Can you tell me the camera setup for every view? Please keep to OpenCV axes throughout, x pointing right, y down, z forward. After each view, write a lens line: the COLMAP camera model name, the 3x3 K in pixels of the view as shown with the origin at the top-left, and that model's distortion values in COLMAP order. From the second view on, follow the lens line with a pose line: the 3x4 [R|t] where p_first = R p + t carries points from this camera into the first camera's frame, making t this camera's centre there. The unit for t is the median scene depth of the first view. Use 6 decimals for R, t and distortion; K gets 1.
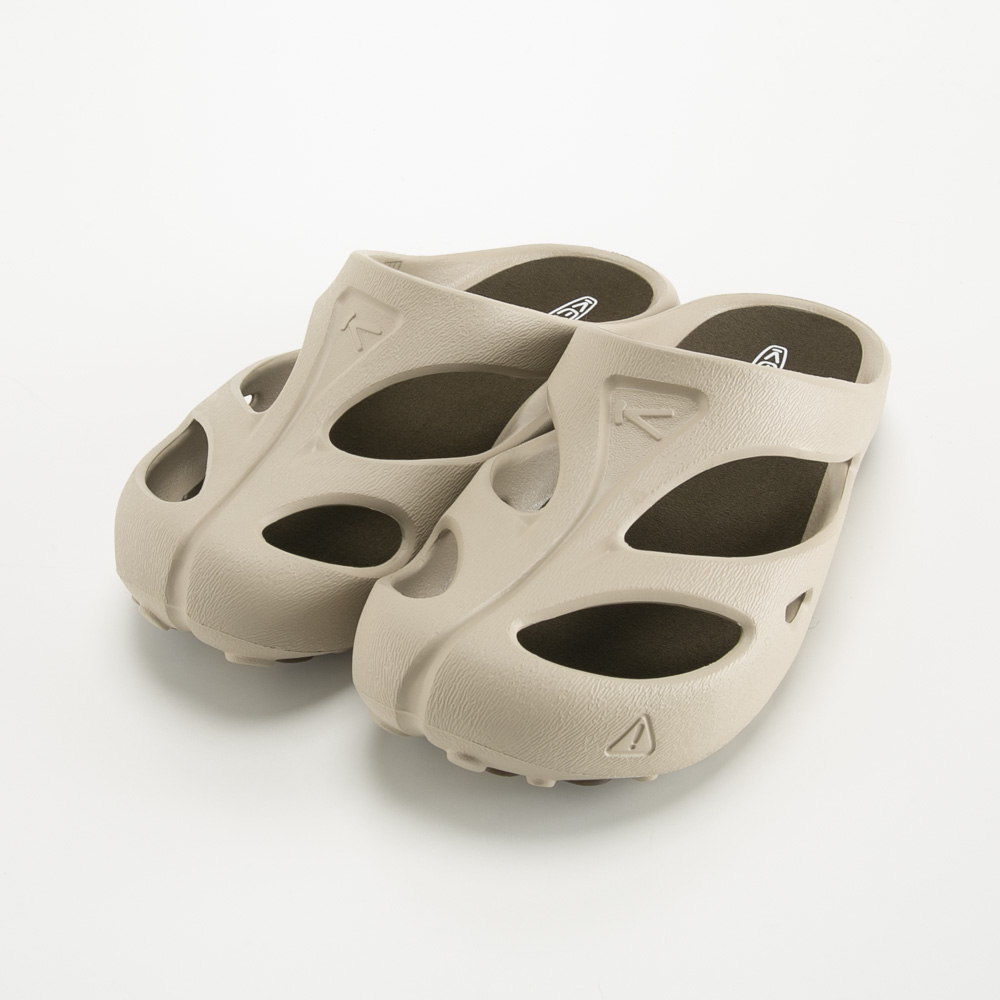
lens RADIAL K [[1437.9, 0, 501.6], [0, 1437.9, 499.6], [0, 0, 1]] dist [-0.051182, 0.000000]
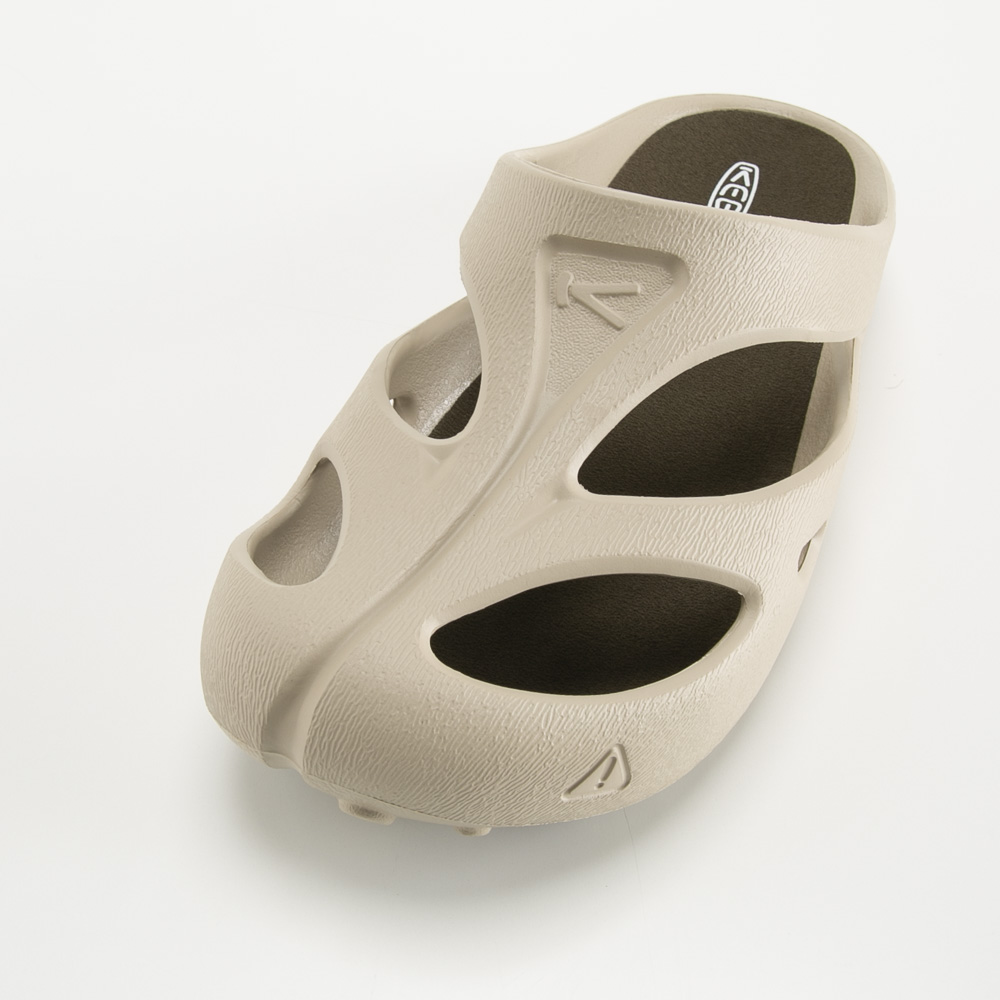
lens RADIAL K [[1379.6, 0, 498.2], [0, 1379.6, 500.2], [0, 0, 1]] dist [-0.104798, 0.000000]
pose [[0.997574, -0.039838, 0.057084, 0.007508], [0.029786, 0.985470, 0.167219, -0.076741], [-0.062917, -0.165113, 0.984266, 0.335499]]
